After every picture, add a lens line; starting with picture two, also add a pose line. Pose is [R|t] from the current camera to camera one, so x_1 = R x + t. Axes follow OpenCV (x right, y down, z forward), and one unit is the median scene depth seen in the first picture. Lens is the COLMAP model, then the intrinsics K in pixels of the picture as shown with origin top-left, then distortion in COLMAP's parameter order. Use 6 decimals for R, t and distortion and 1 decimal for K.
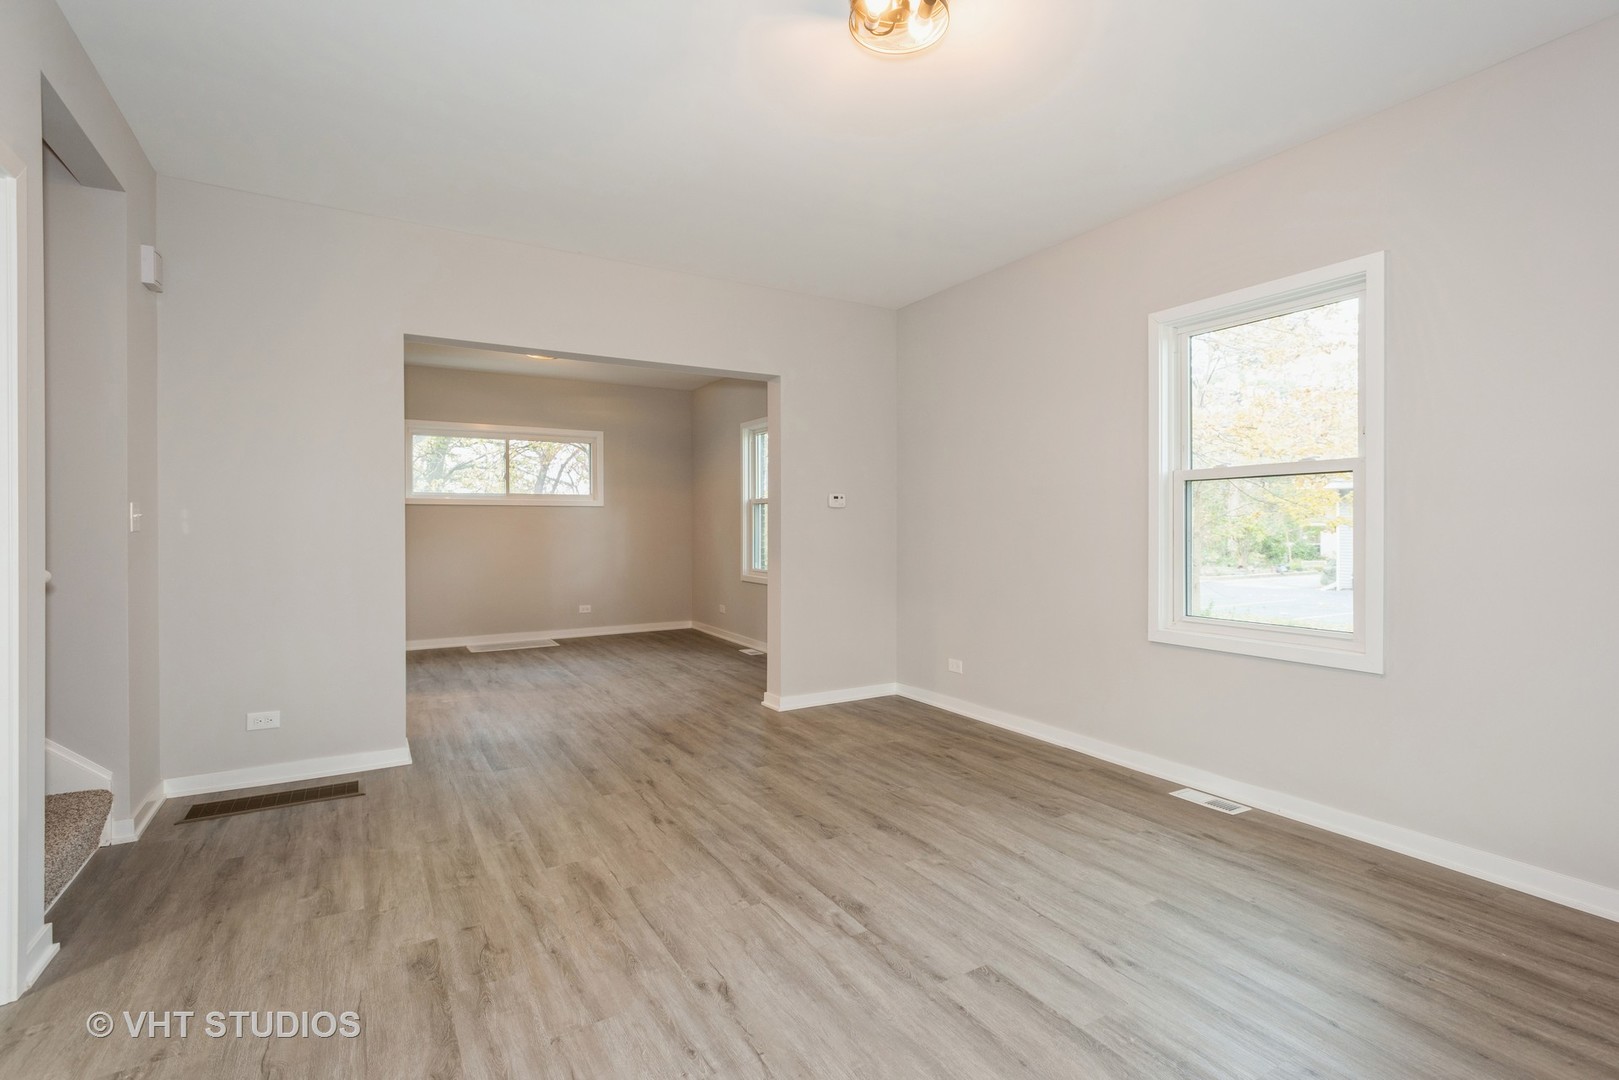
lens RADIAL K [[757.3, 0, 803.2], [0, 757.3, 537.5], [0, 0, 1]] dist [-0.022046, -0.000294]
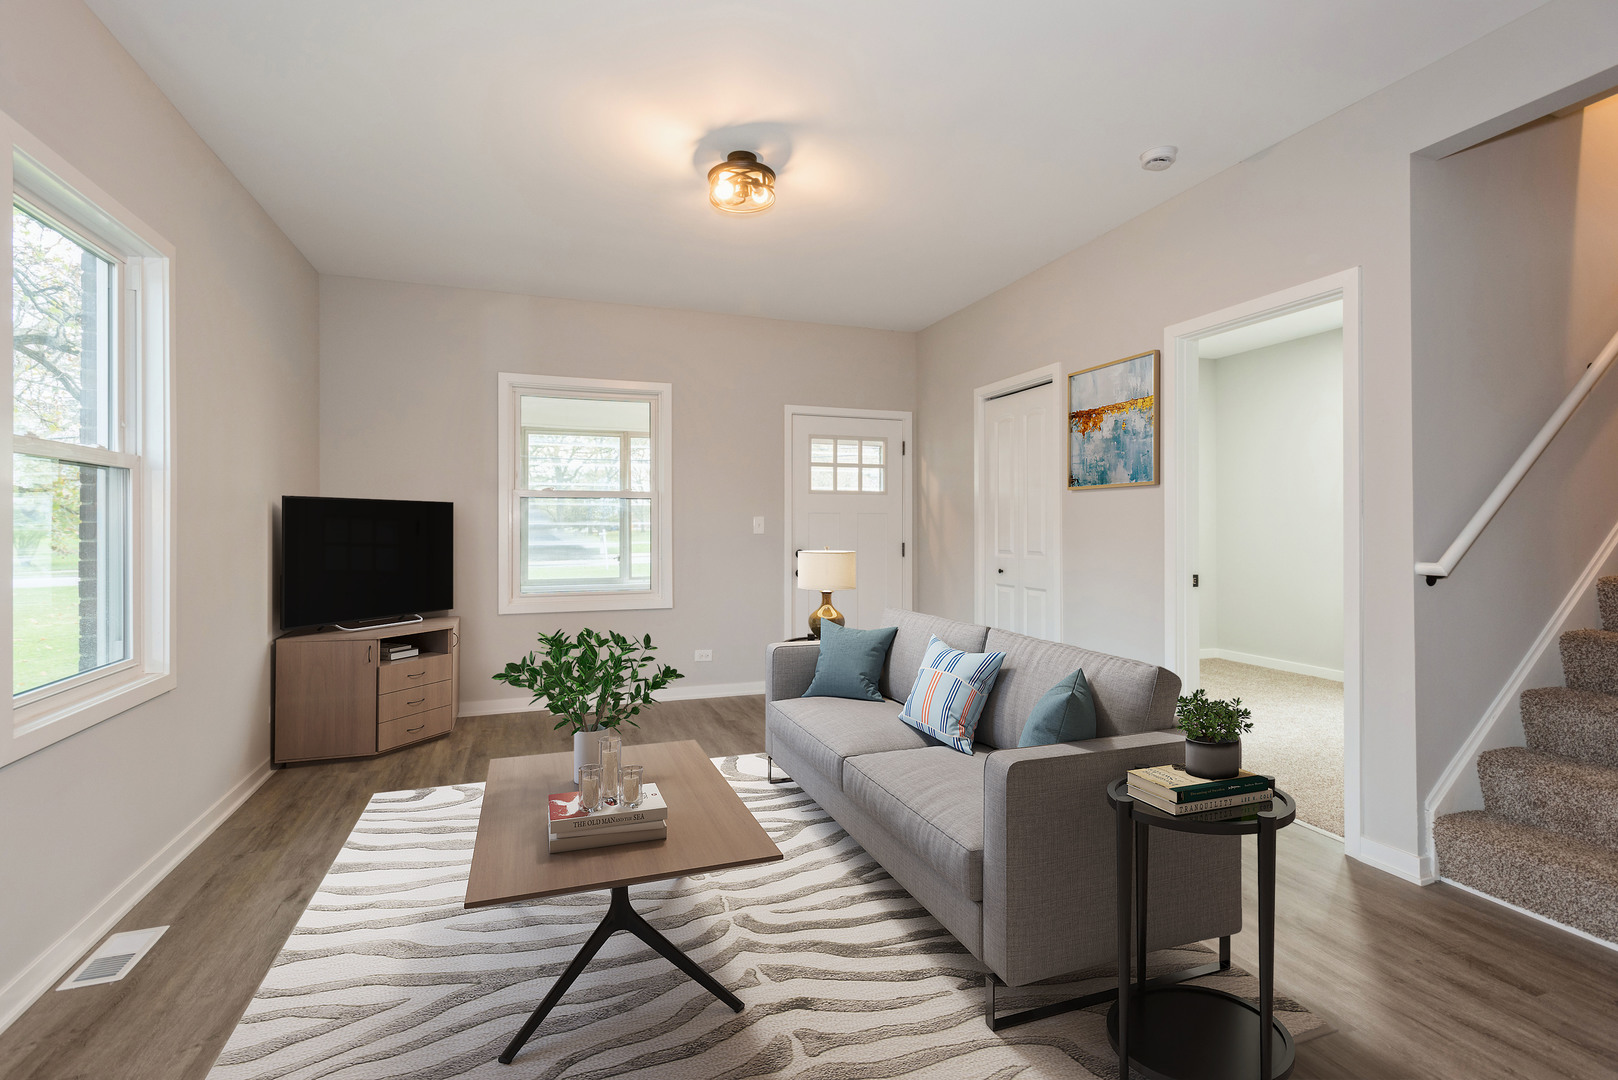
lens RADIAL K [[756.9, 0, 807.3], [0, 756.9, 530.1], [0, 0, 1]] dist [-0.022046, -0.000294]
pose [[-0.983823, 0.001816, 0.179136, -0.200028], [0.005563, 0.999776, 0.020418, -0.034160], [-0.179059, 0.021084, -0.983612, 1.847194]]
